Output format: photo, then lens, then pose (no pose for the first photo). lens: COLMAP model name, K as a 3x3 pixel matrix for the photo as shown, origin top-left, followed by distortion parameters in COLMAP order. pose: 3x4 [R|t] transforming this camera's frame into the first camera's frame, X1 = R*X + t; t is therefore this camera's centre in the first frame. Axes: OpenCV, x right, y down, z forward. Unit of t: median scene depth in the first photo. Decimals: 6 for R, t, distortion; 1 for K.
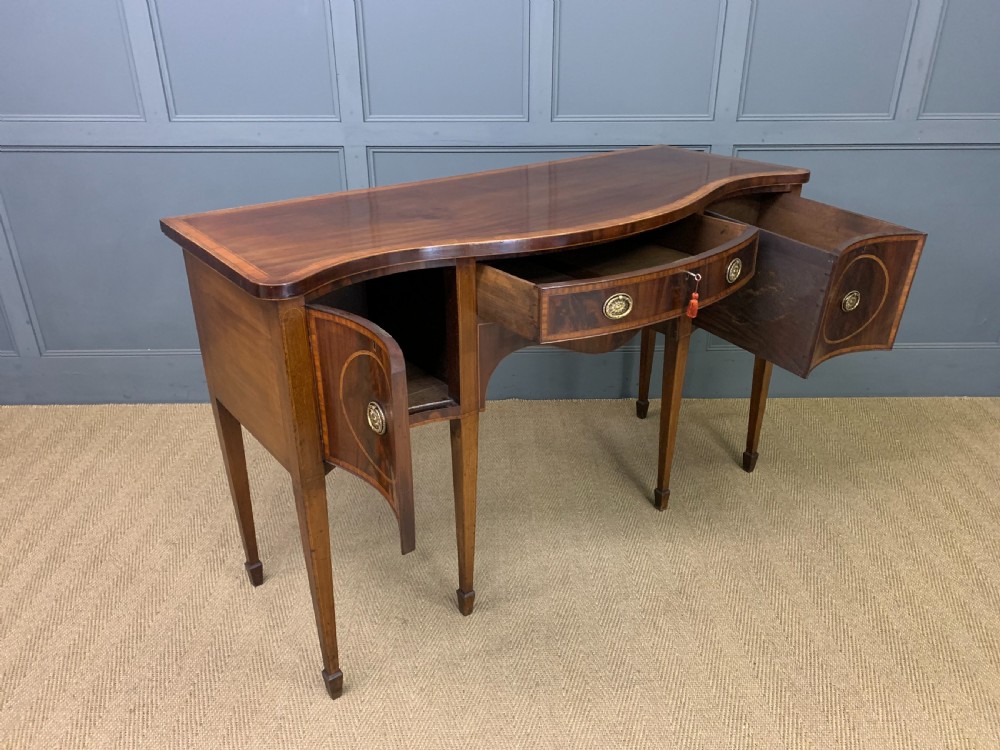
lens RADIAL K [[769.0, 0, 500.0], [0, 769.0, 375.0], [0, 0, 1]] dist [0.013449, -0.003037]
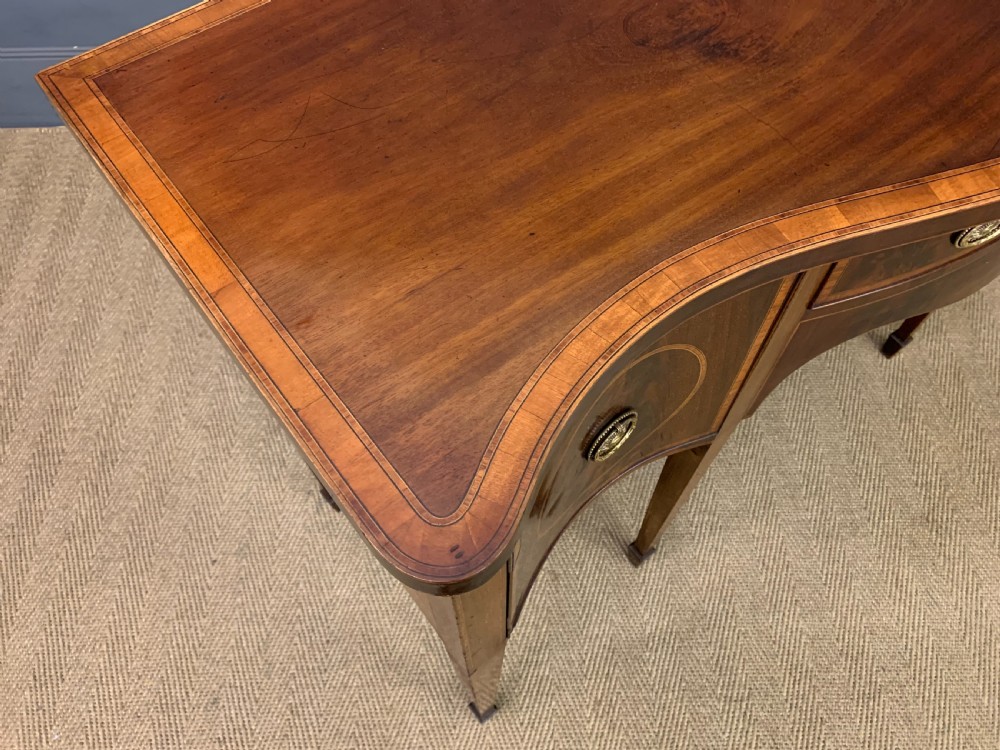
lens RADIAL K [[769.0, 0, 500.0], [0, 769.0, 375.0], [0, 0, 1]] dist [0.013449, -0.003037]
pose [[0.999936, -0.009935, 0.005423, -0.221474], [0.005165, 0.826878, 0.562357, -0.315644], [-0.010071, -0.562293, 0.826876, 0.624471]]
